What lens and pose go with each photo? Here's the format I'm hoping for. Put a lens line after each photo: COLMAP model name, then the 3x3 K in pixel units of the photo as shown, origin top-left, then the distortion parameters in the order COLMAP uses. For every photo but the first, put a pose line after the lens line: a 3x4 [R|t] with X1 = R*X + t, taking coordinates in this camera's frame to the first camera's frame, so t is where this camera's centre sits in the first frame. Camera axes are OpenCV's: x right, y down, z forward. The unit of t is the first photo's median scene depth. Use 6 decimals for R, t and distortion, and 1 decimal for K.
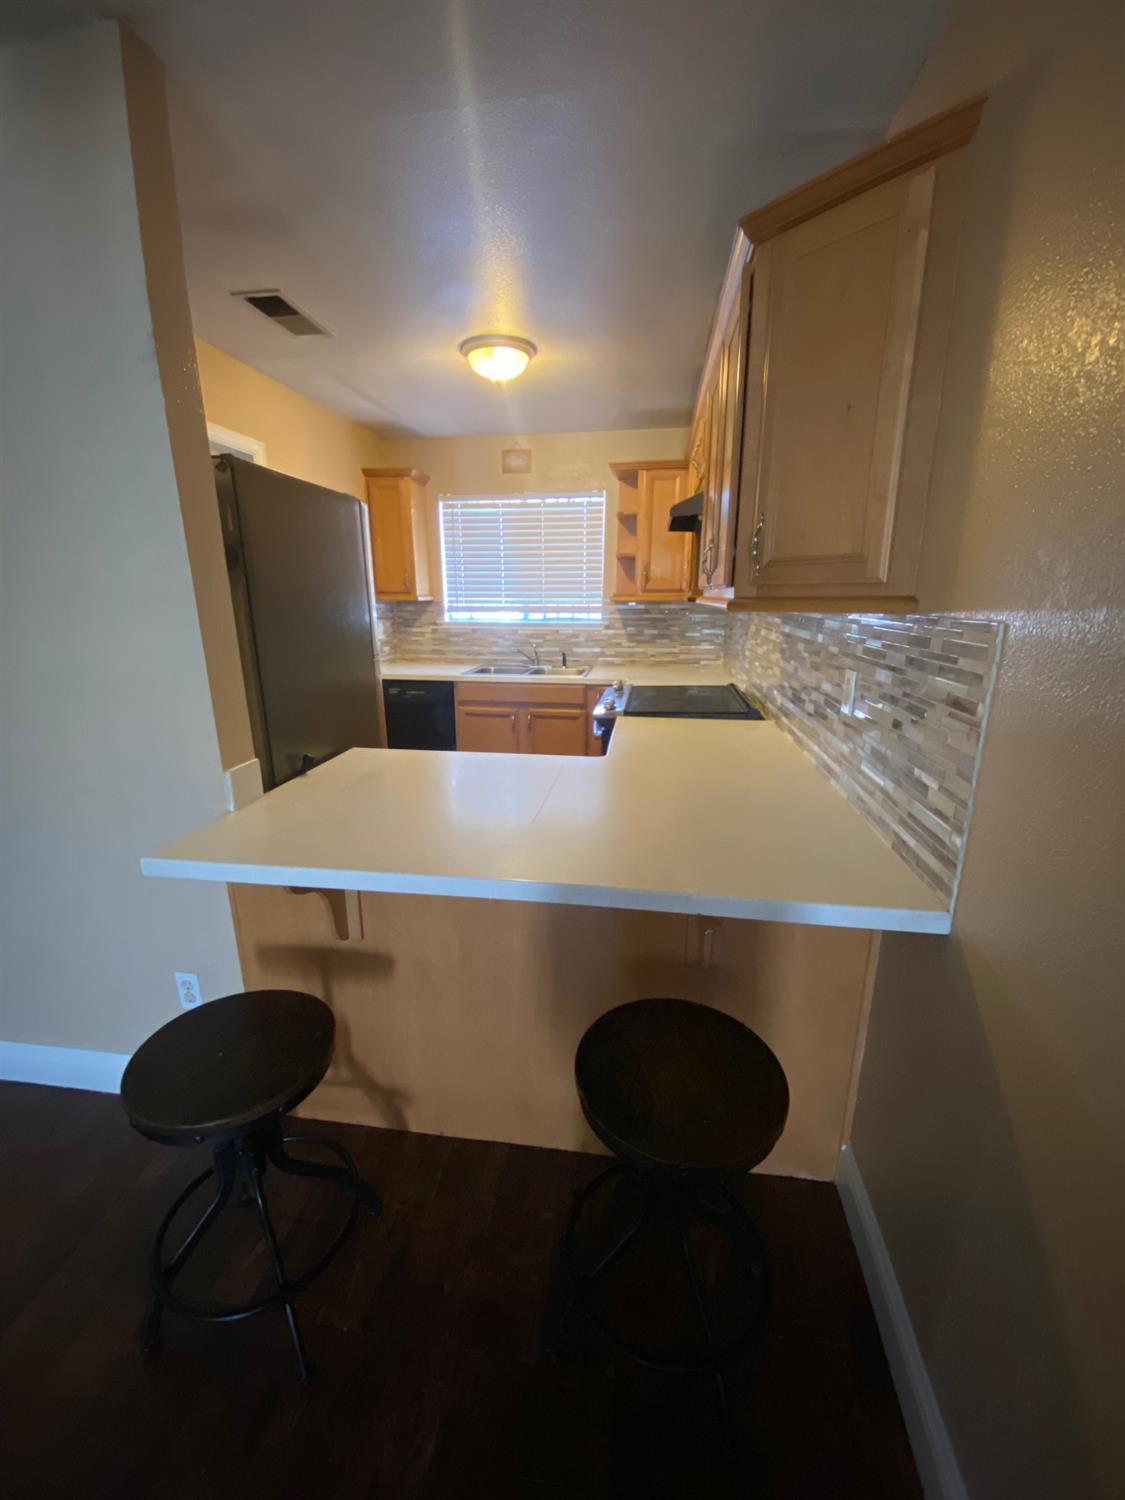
lens RADIAL K [[606.5, 0, 561.4], [0, 606.5, 752.7], [0, 0, 1]] dist [-0.003800, -0.002871]
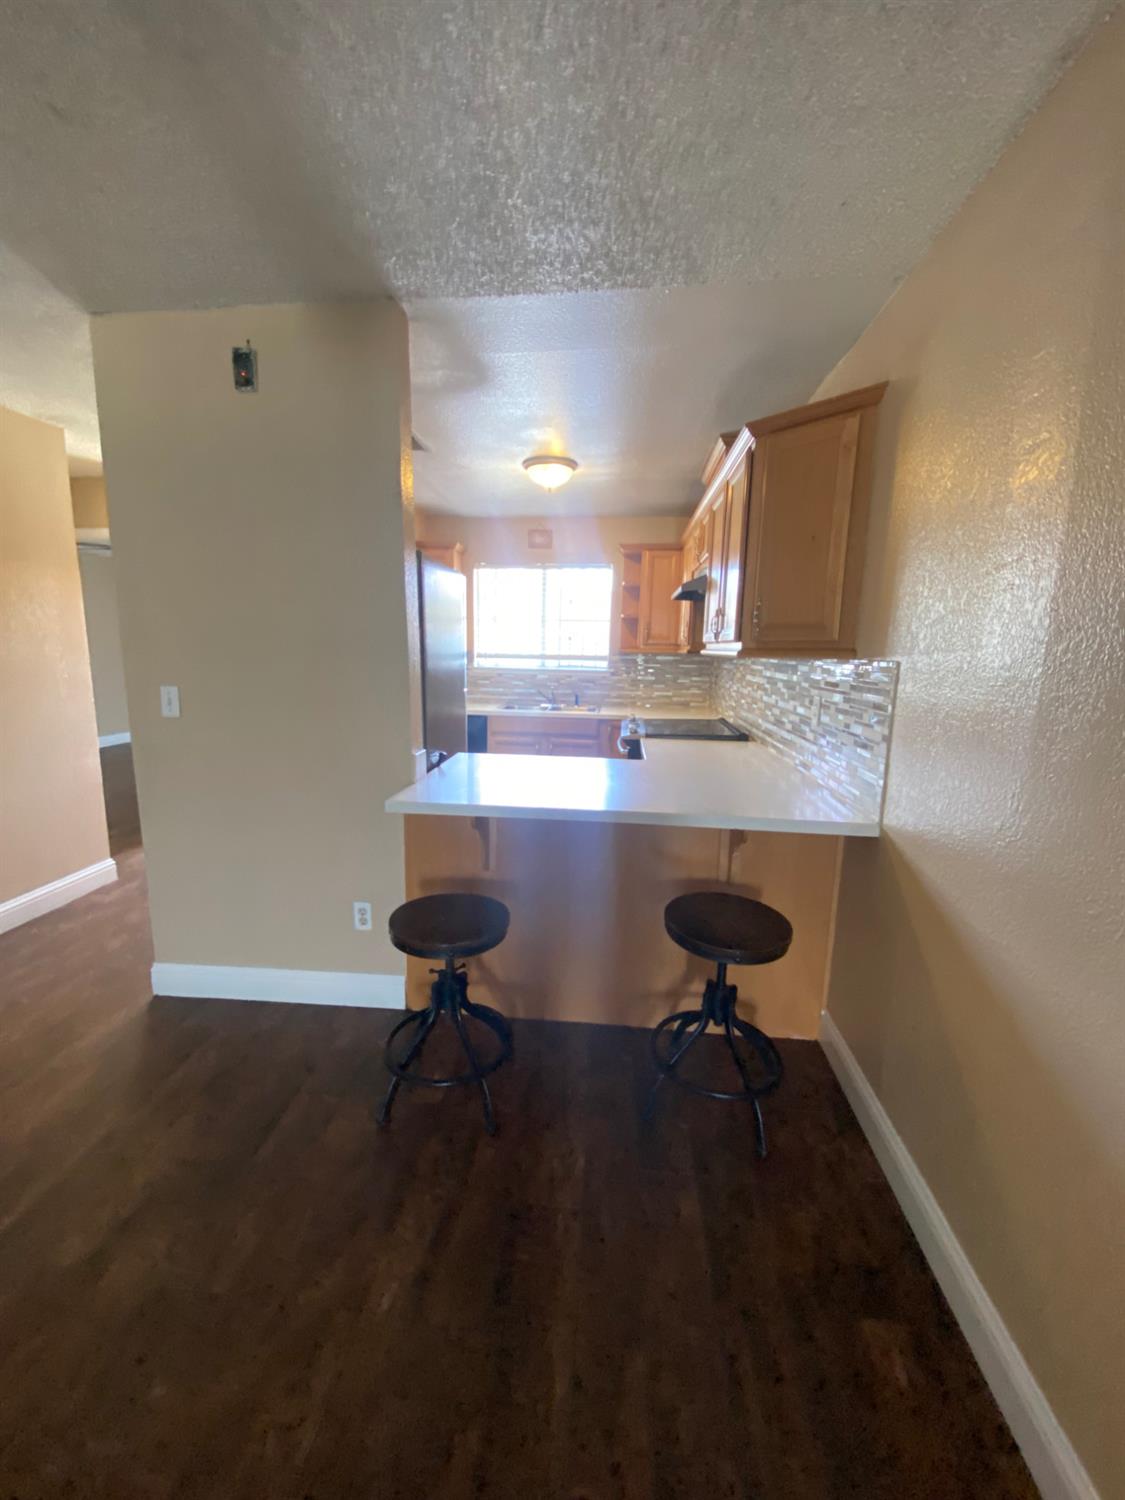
lens RADIAL K [[606.5, 0, 562.6], [0, 606.5, 752.3], [0, 0, 1]] dist [-0.003800, -0.002871]
pose [[0.997939, 0.013416, 0.062744, -0.155578], [-0.007976, 0.996249, -0.086163, 0.083982], [-0.063665, 0.085485, 0.994303, -0.282426]]
